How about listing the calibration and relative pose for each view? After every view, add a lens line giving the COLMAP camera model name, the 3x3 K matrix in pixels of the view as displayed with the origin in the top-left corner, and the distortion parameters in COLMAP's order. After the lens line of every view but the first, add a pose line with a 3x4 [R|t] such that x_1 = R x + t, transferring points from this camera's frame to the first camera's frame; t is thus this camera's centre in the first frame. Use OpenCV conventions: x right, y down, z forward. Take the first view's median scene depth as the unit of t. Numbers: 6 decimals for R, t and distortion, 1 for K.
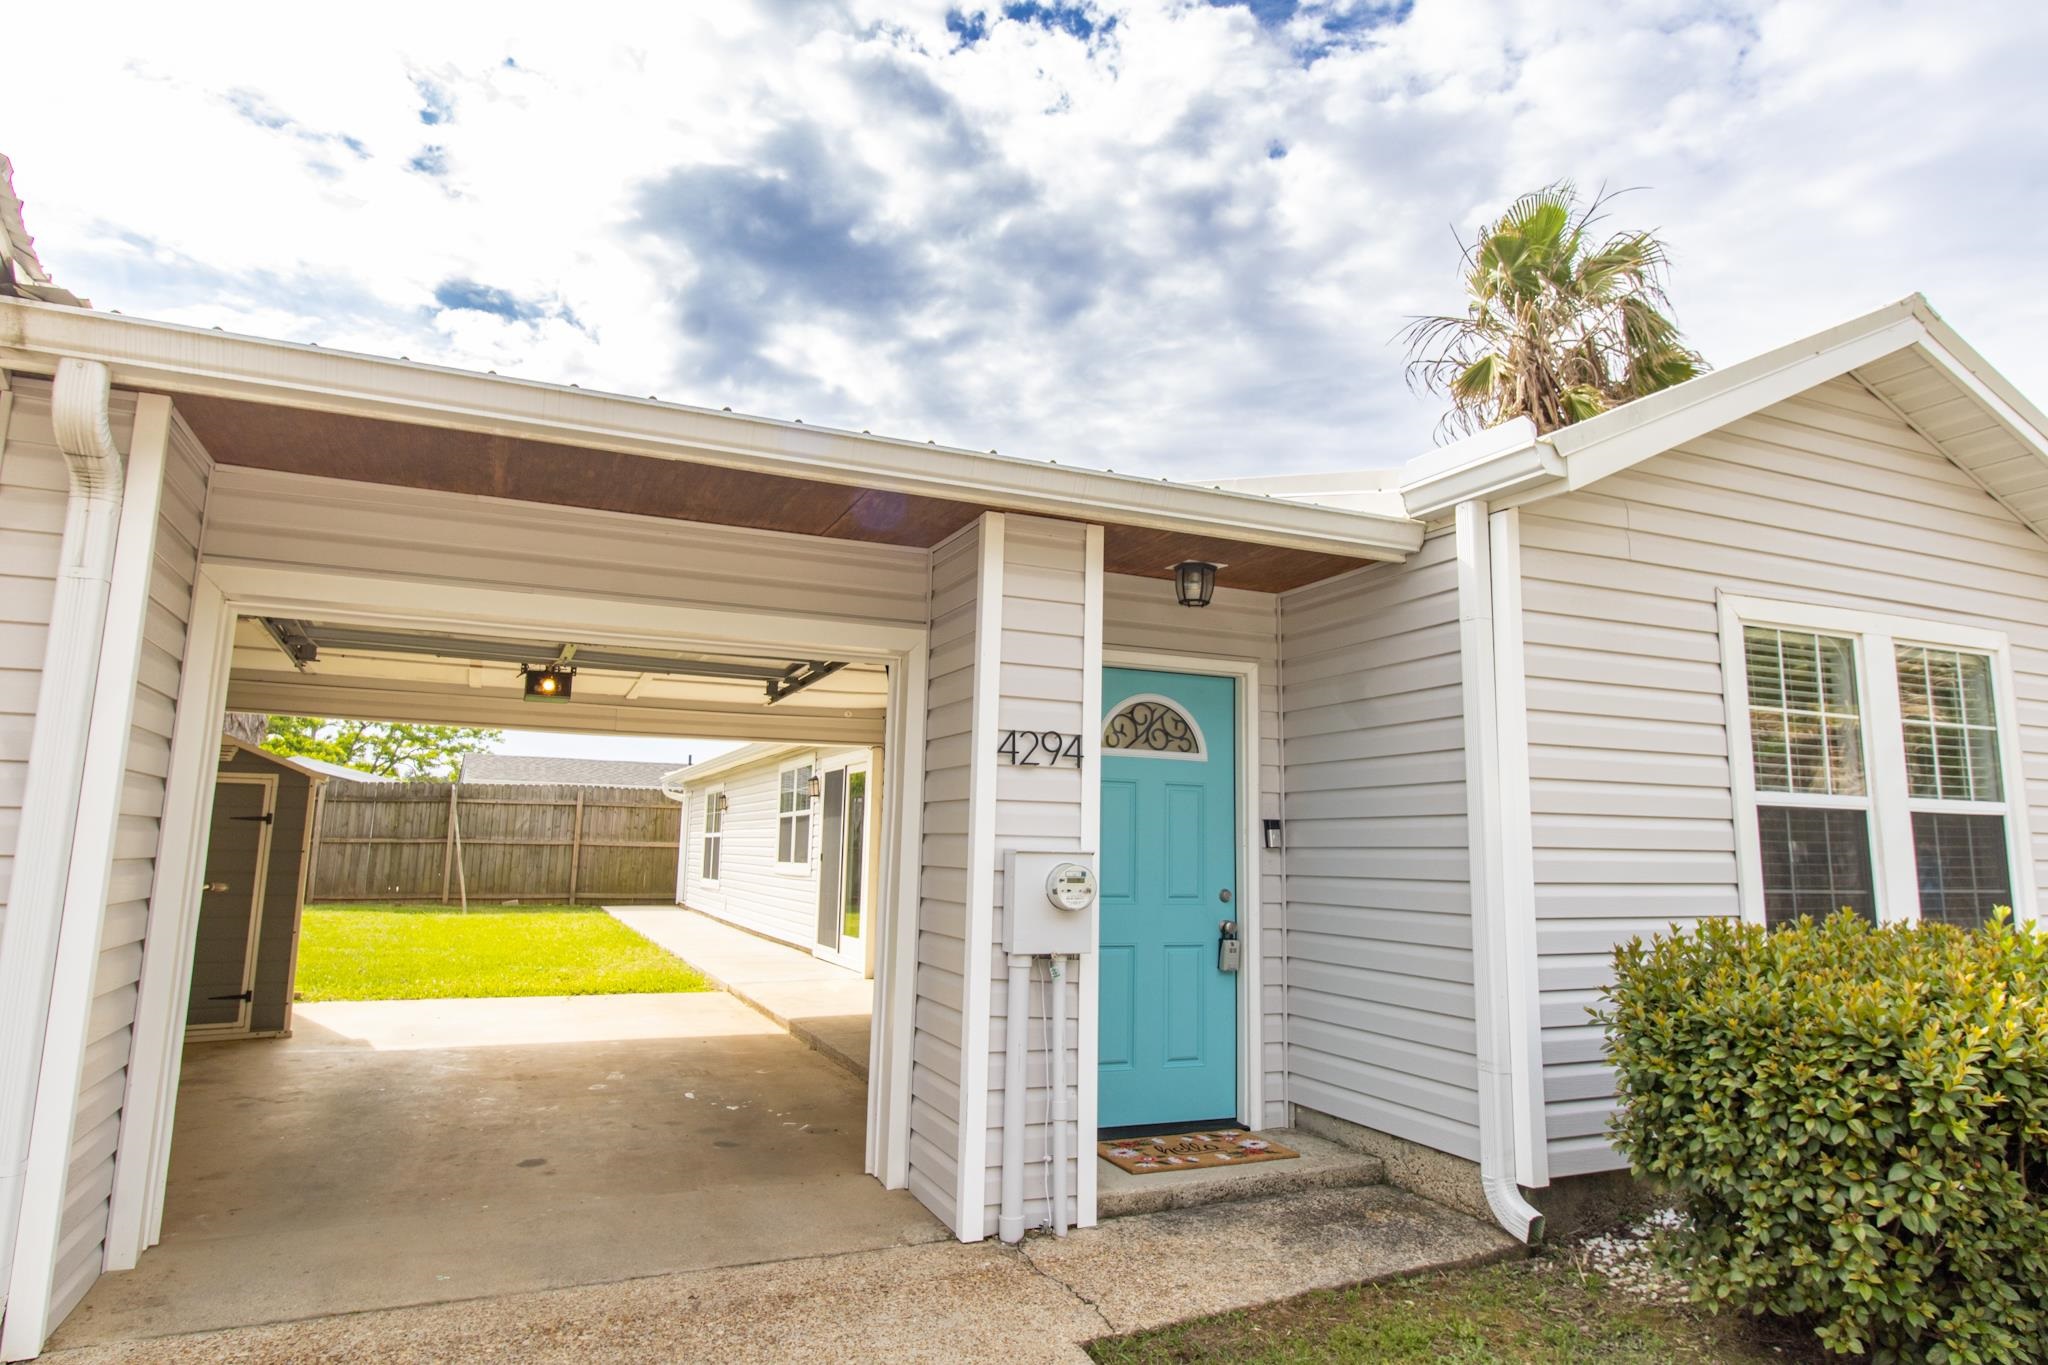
lens RADIAL K [[1209.3, 0, 1033.2], [0, 1209.3, 656.2], [0, 0, 1]] dist [-0.002315, 0.001452]
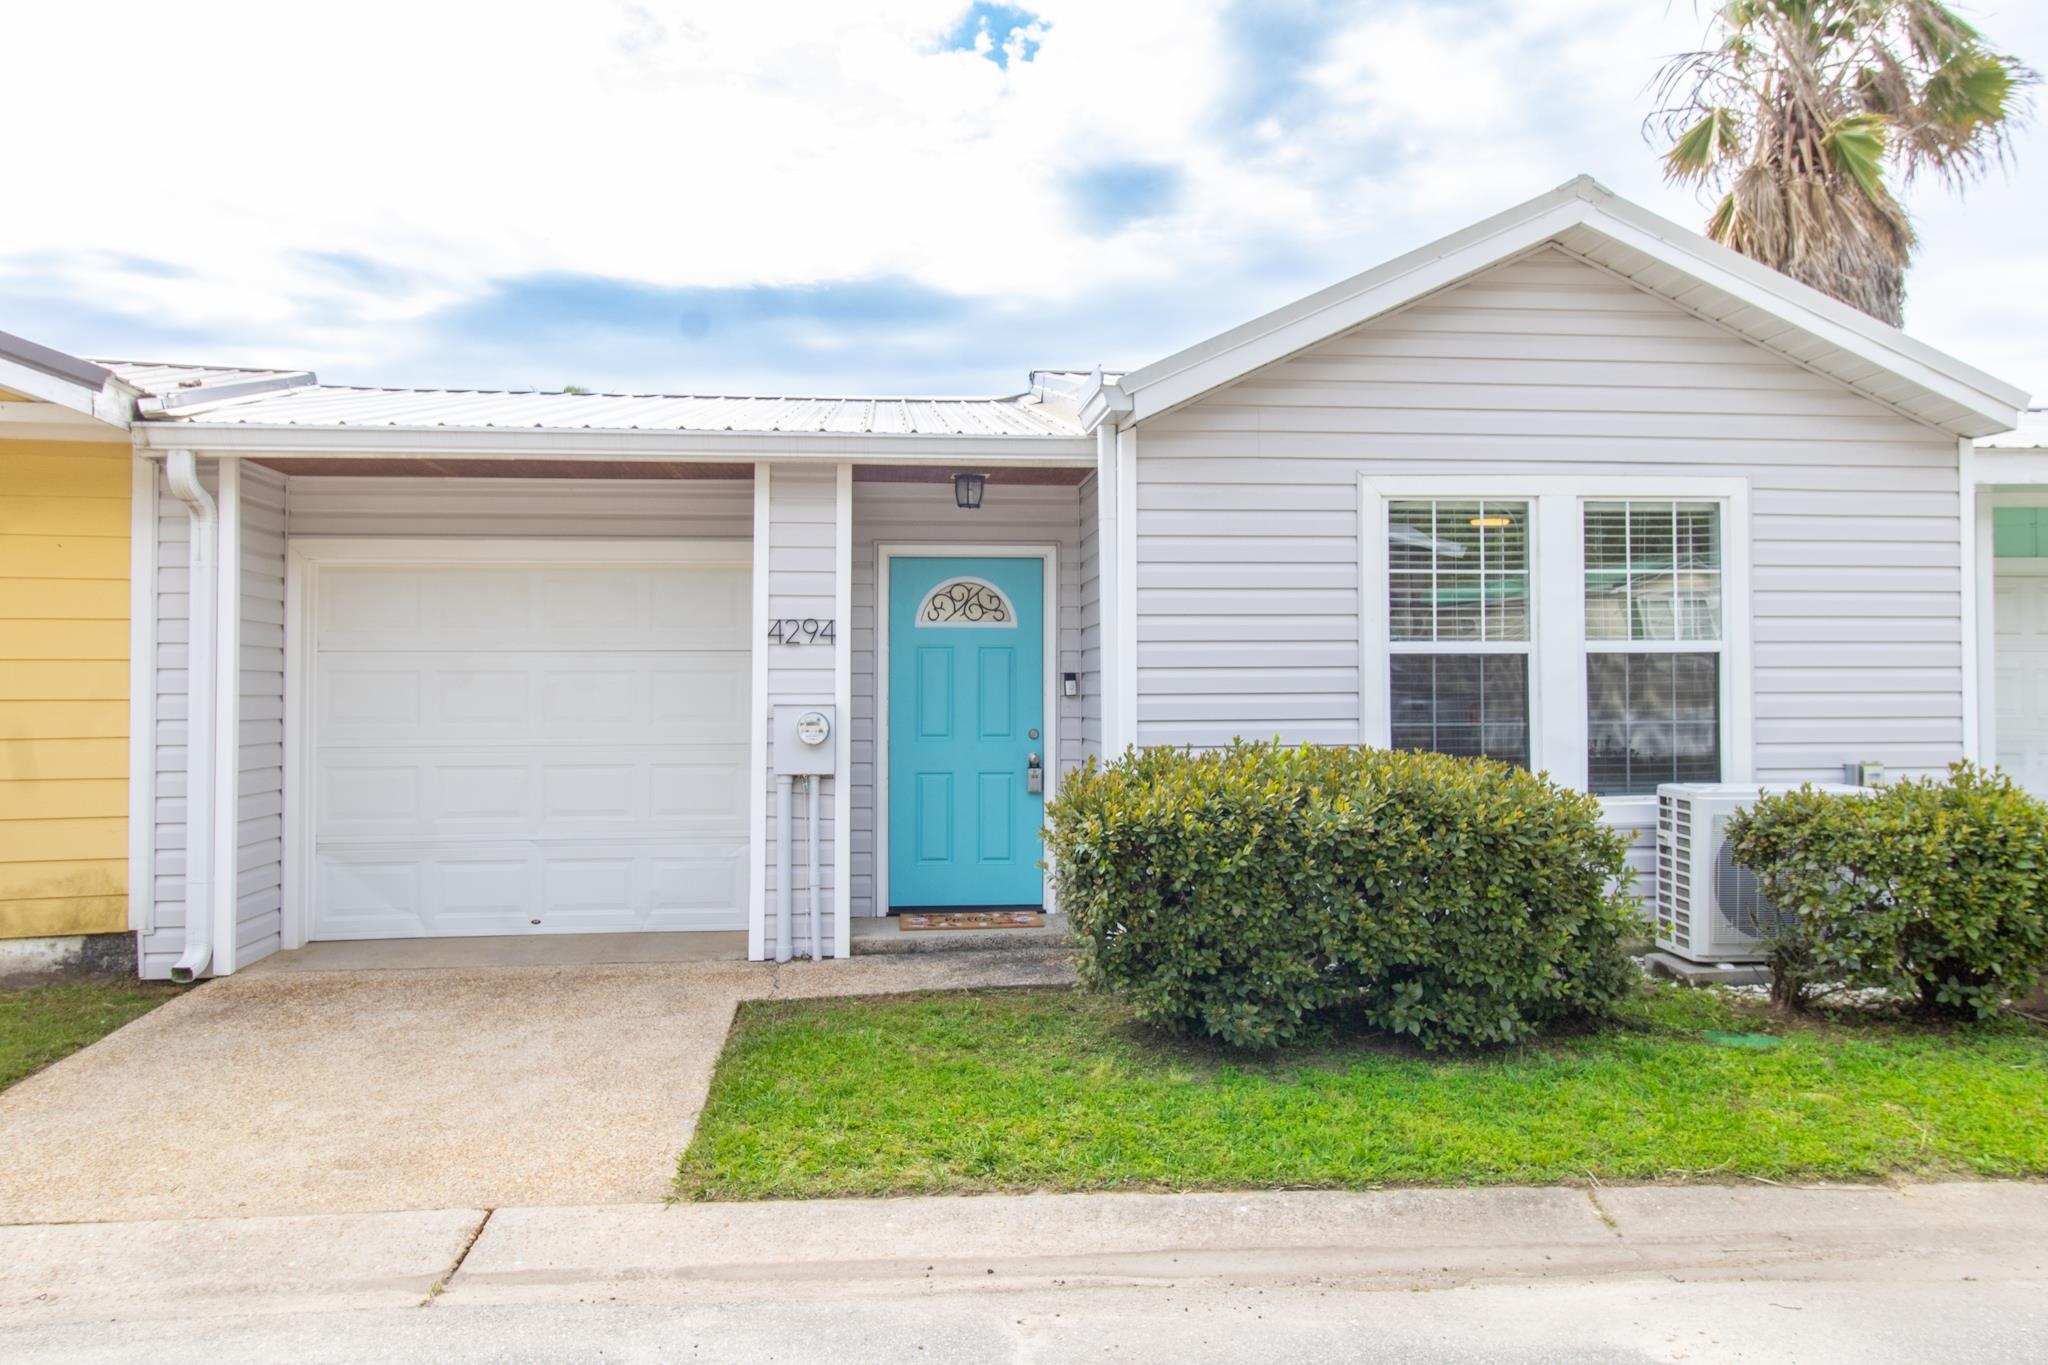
lens RADIAL K [[1441.4, 0, 1041.2], [0, 1441.4, 655.5], [0, 0, 1]] dist [-0.002826, -0.002309]
pose [[0.952509, -0.029226, -0.303104, 0.756526], [0.069347, 0.990048, 0.122460, -0.078940], [0.296508, -0.137664, 0.945056, -0.484818]]
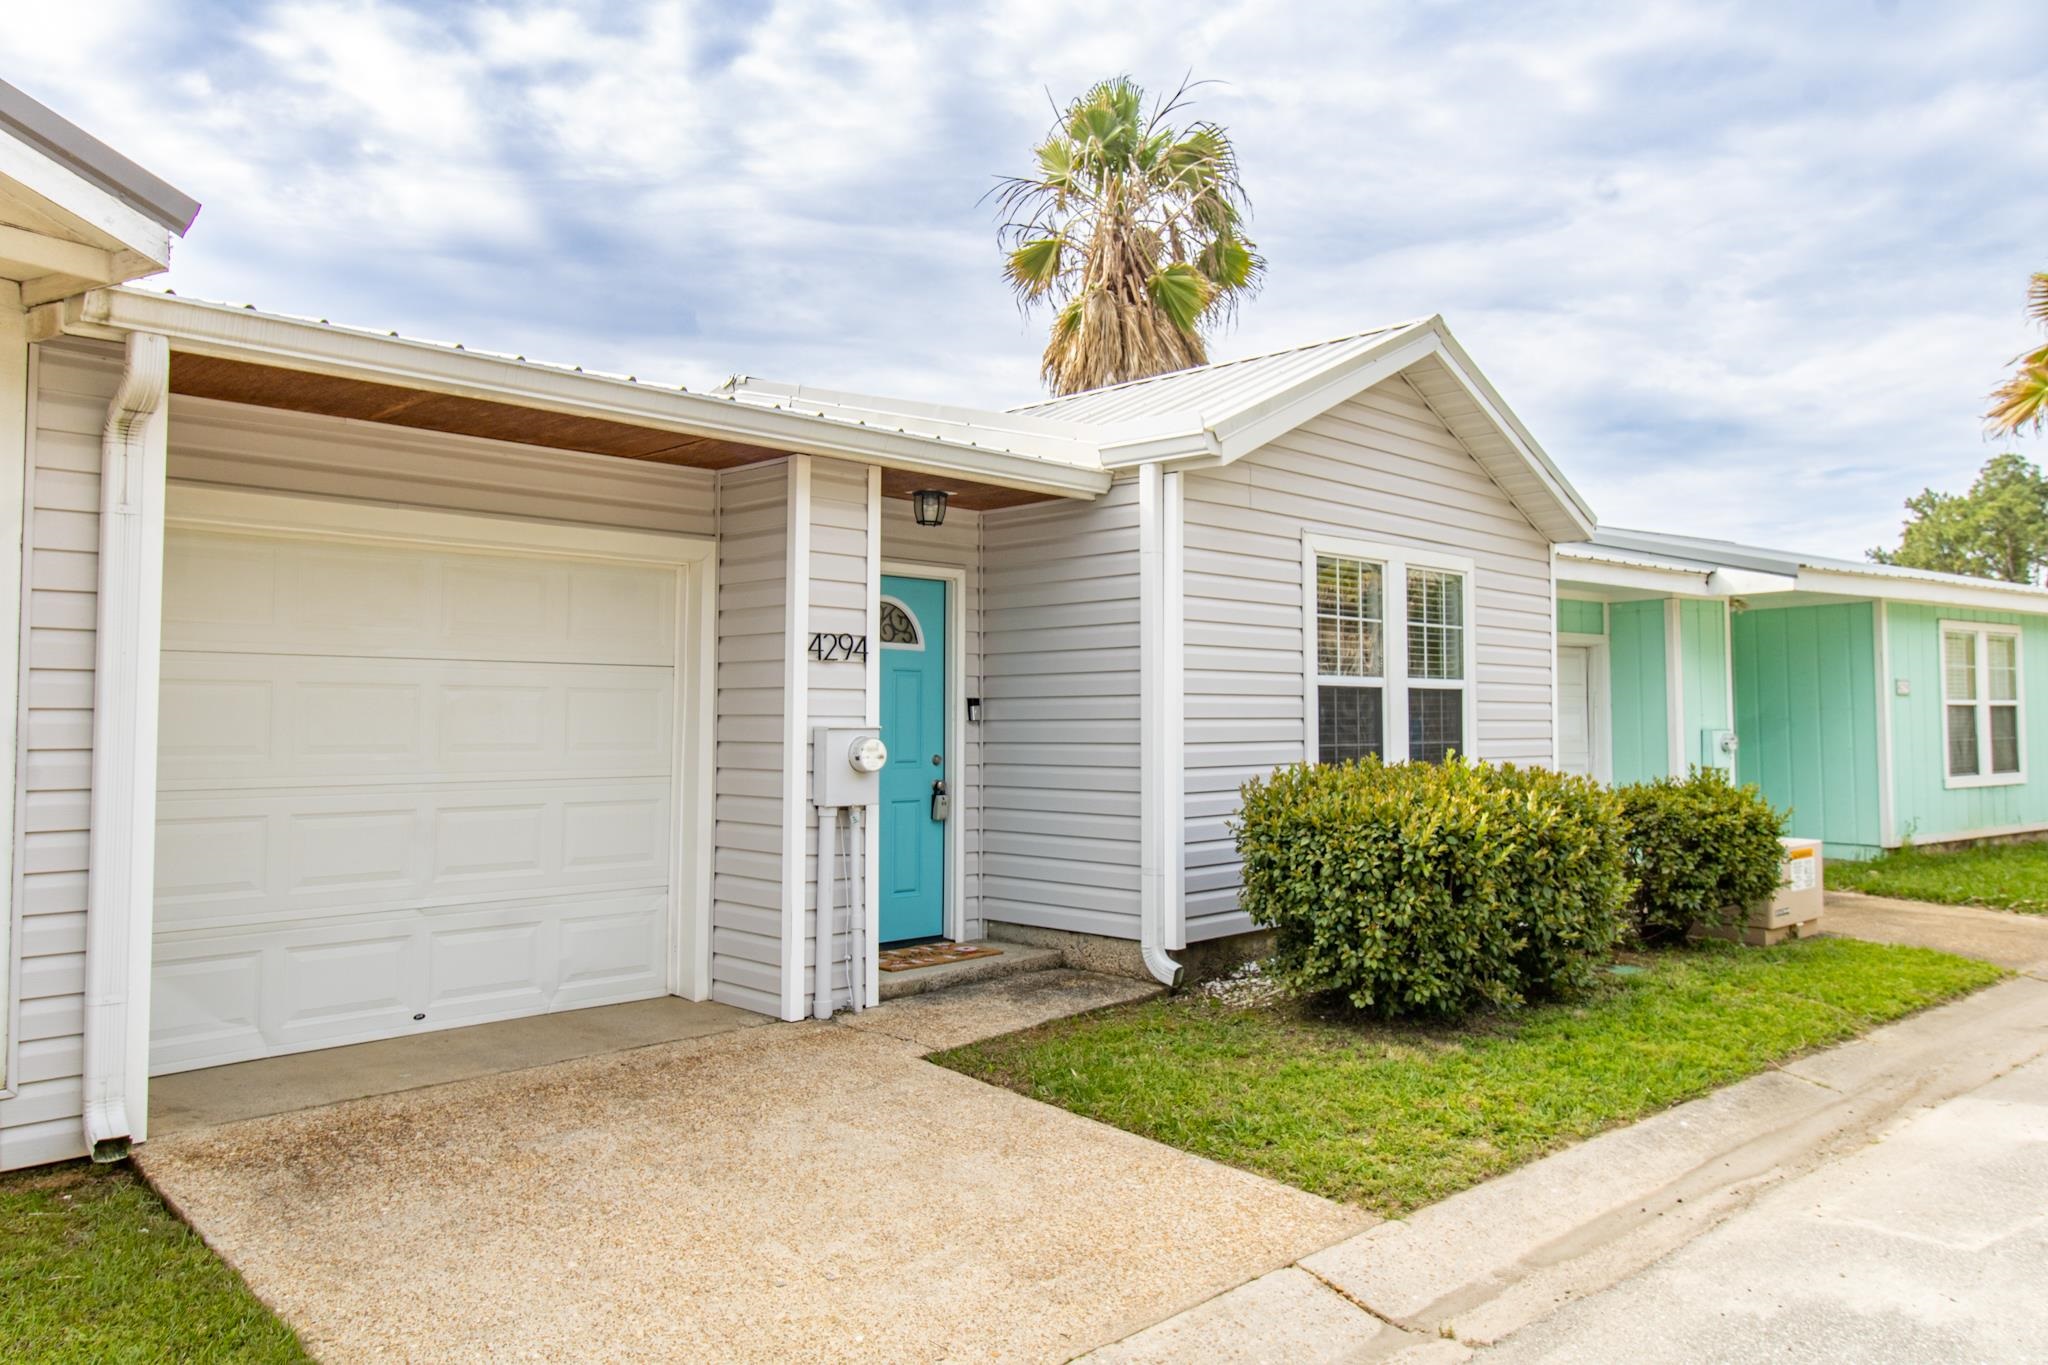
lens RADIAL K [[1441.4, 0, 1041.2], [0, 1441.4, 655.5], [0, 0, 1]] dist [-0.002826, -0.002309]
pose [[0.927730, -0.001677, 0.373247, -0.350183], [-0.041034, 0.993470, 0.106456, -0.081850], [-0.370989, -0.114078, 0.921604, -0.453865]]
